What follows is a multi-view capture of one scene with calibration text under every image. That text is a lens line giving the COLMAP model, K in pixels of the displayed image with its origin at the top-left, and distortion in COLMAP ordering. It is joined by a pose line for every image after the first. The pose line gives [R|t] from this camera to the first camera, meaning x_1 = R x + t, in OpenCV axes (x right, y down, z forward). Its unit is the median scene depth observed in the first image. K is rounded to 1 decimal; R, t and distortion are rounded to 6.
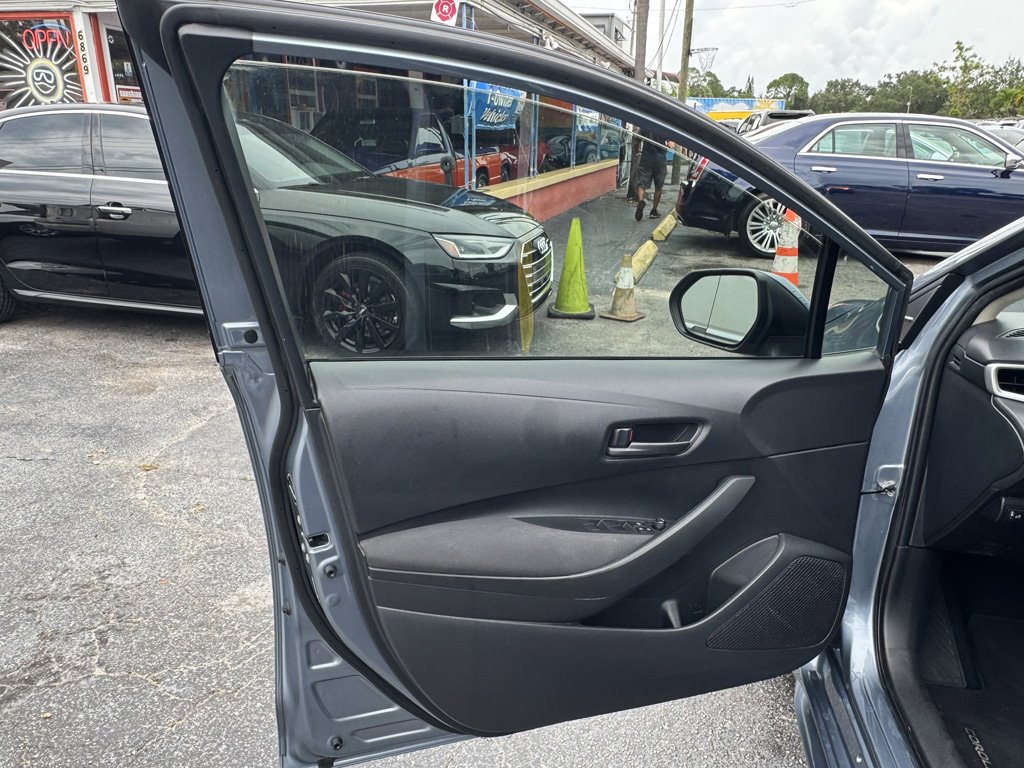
lens RADIAL K [[735.0, 0, 512.0], [0, 735.0, 384.0], [0, 0, 1]] dist [-0.005936, 0.008285]
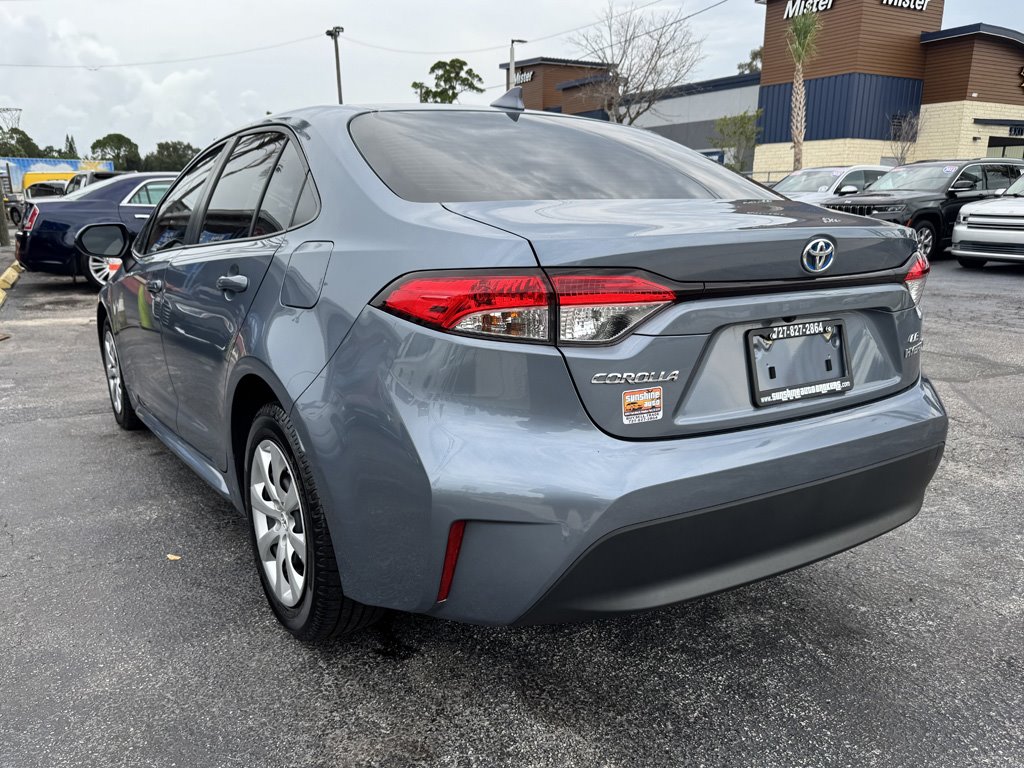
lens RADIAL K [[810.6, 0, 491.3], [0, 810.6, 389.2], [0, 0, 1]] dist [0.045010, -0.007004]
pose [[0.734095, -0.177204, 0.655518, -0.100669], [0.240947, 0.970510, -0.007474, 0.139791], [-0.634862, 0.163432, 0.755143, -0.360907]]
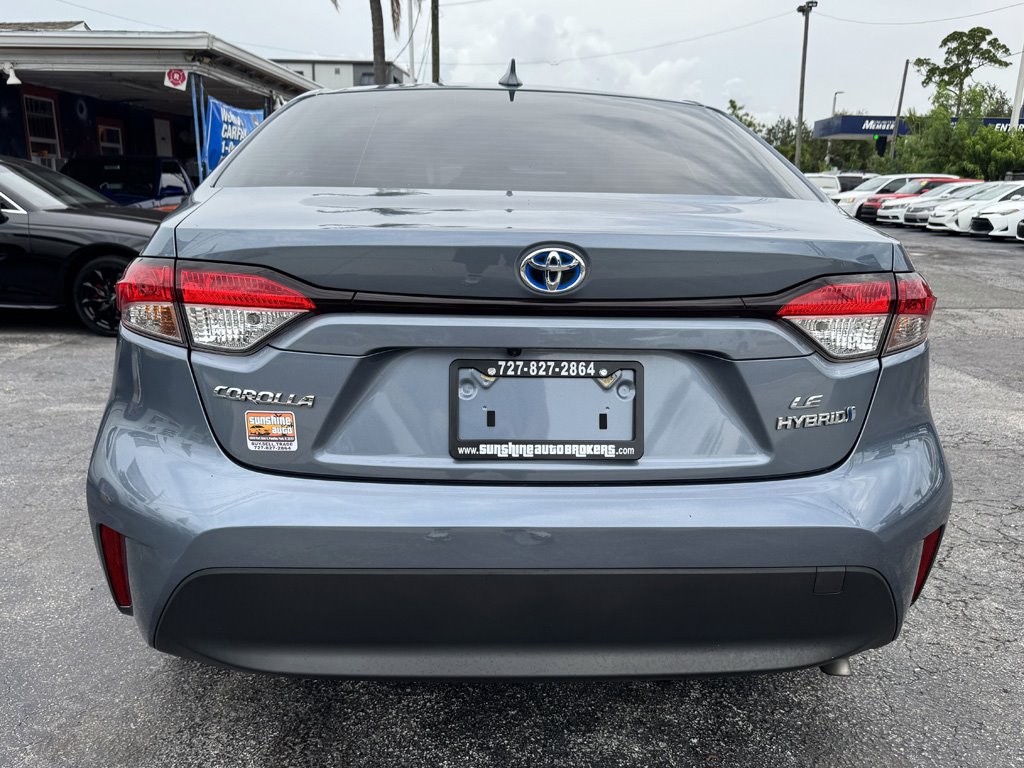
lens RADIAL K [[878.8, 0, 503.2], [0, 878.8, 408.2], [0, 0, 1]] dist [0.010687, 0.010932]
pose [[0.969299, -0.059842, 0.238492, 0.044429], [0.080085, 0.993878, -0.076105, 0.161798], [-0.232478, 0.092868, 0.968158, -0.415422]]
